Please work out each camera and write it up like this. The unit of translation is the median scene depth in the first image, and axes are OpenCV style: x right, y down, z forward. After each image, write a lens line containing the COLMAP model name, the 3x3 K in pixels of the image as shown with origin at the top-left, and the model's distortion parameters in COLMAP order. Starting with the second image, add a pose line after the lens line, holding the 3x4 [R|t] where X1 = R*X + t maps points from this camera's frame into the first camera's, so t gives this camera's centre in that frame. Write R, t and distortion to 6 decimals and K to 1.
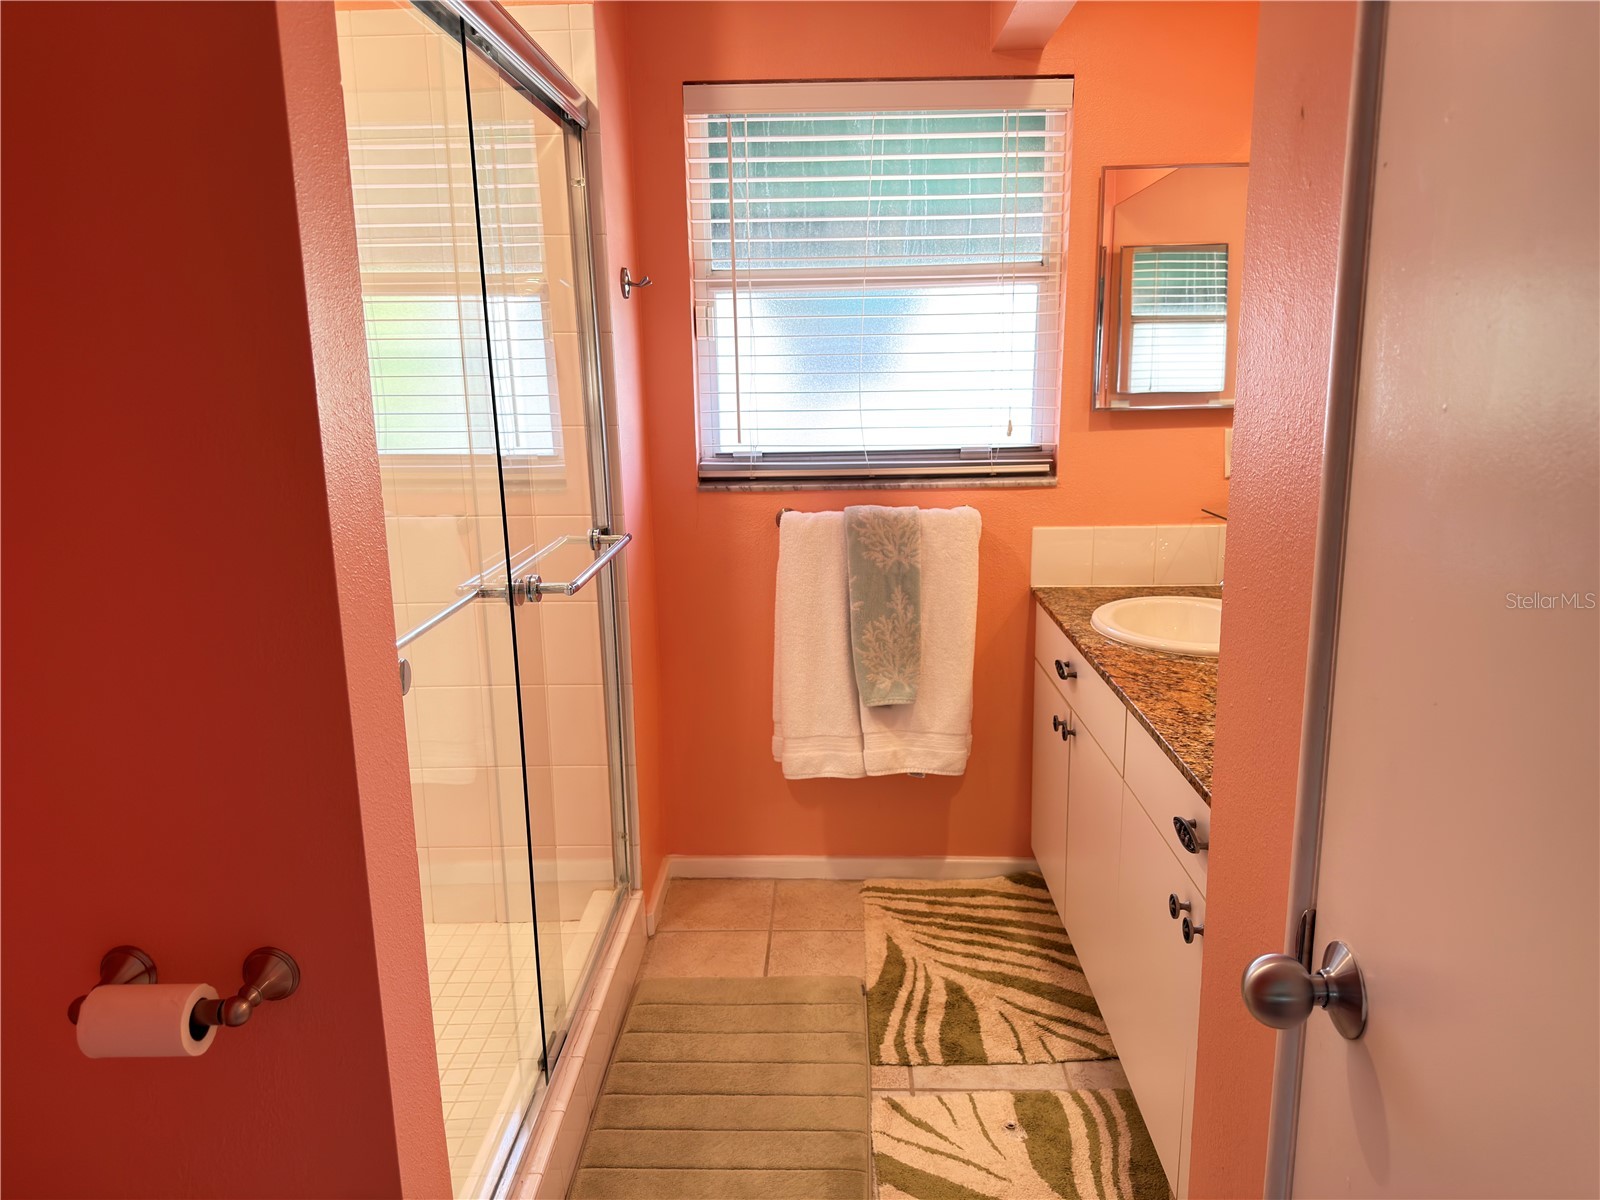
lens RADIAL K [[1115.2, 0, 805.2], [0, 1115.2, 602.9], [0, 0, 1]] dist [0.167645, -0.322251]
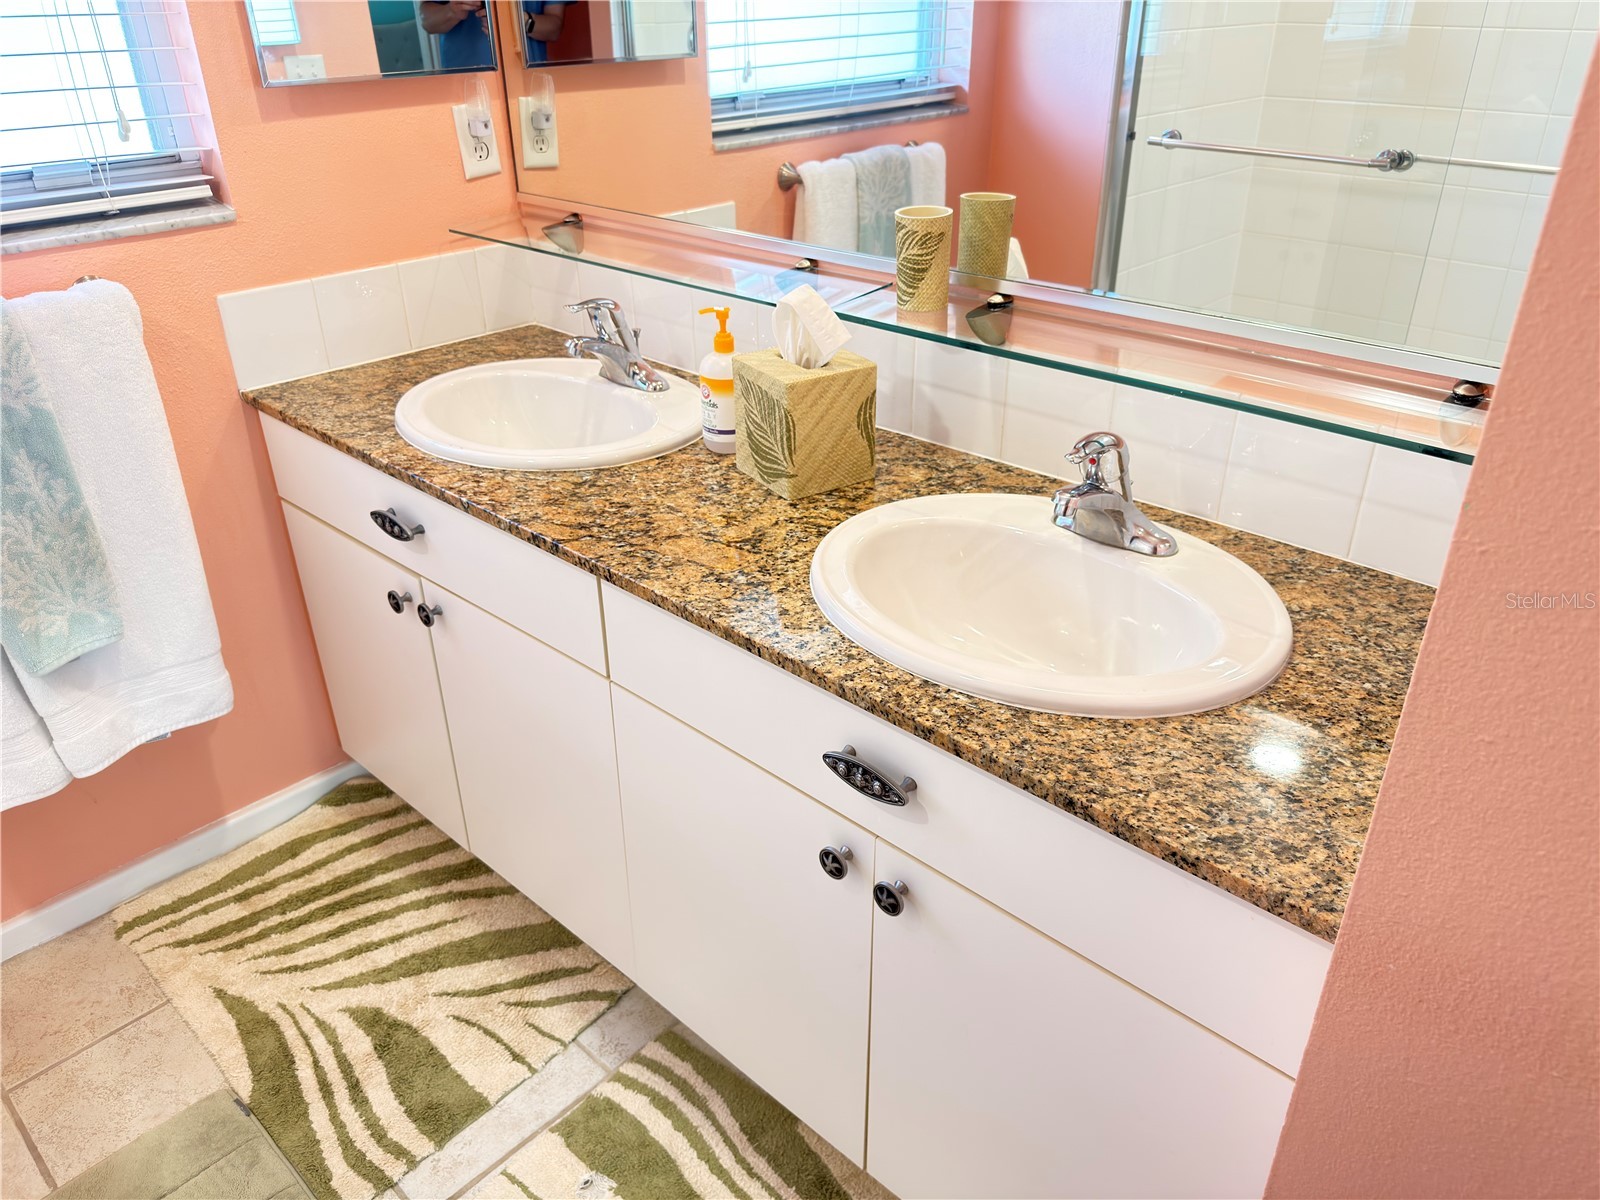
lens RADIAL K [[1148.8, 0, 800.0], [0, 1148.8, 600.0], [0, 0, 1]] dist [-0.000669, -0.009139]
pose [[0.664509, -0.350480, 0.659993, -0.059733], [0.158953, 0.929275, 0.333439, -0.076507], [-0.730179, -0.116665, 0.673222, 0.355251]]
